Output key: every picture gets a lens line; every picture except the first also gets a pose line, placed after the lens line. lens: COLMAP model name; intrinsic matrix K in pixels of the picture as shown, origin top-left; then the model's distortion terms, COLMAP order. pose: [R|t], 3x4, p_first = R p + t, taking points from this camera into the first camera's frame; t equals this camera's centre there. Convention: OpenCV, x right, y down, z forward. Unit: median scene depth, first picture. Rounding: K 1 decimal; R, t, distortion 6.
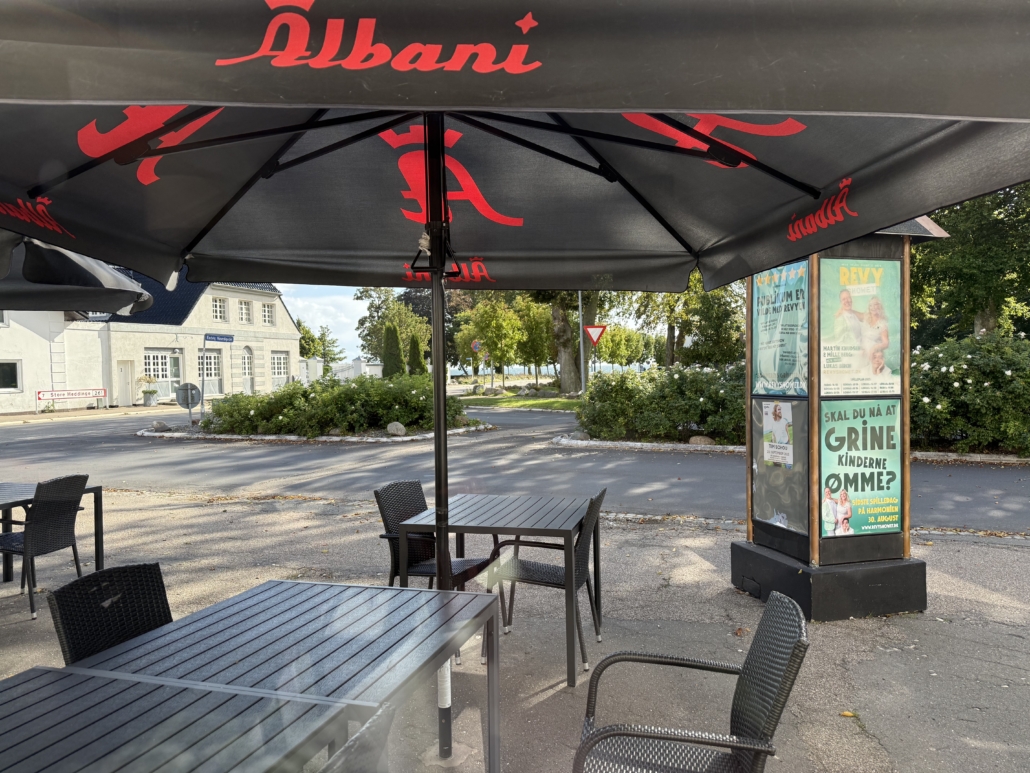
lens RADIAL K [[727.6, 0, 515.0], [0, 727.6, 386.5], [0, 0, 1]] dist [0.060483, -0.076477]
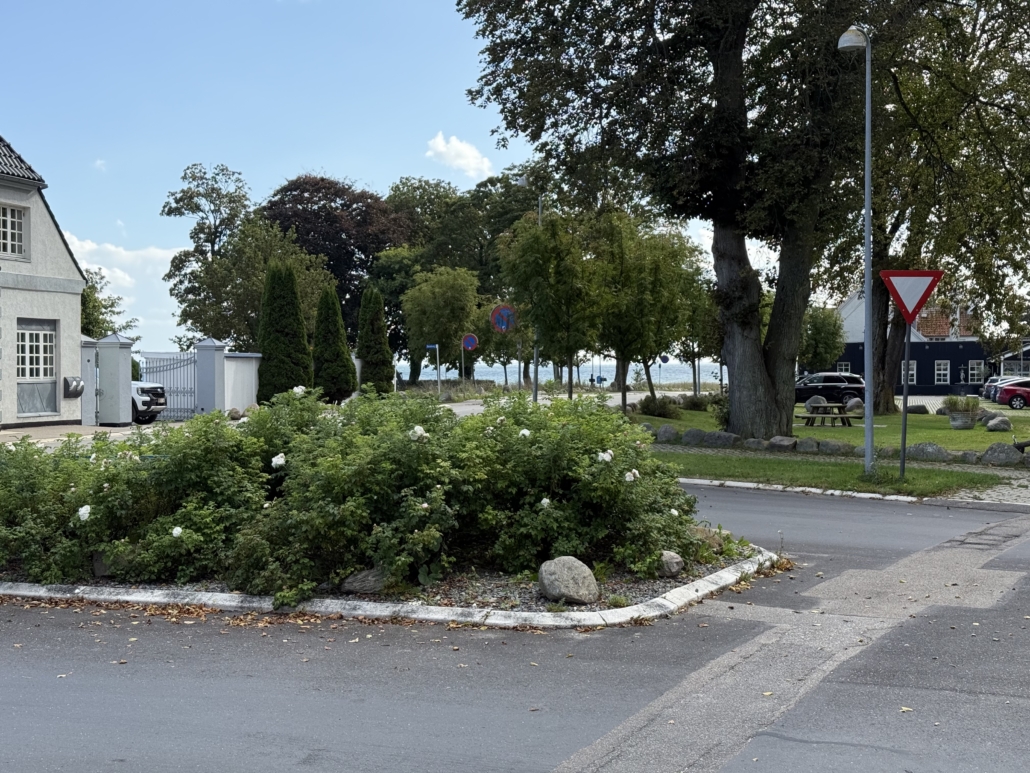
lens RADIAL K [[1489.3, 0, 515.0], [0, 1489.3, 386.5], [0, 0, 1]] dist [0.157815, 0.007699]
pose [[0.999486, 0.020531, 0.024630, -0.071677], [-0.020230, 0.999718, -0.012405, -0.005182], [-0.024877, 0.011901, 0.999620, 0.130996]]
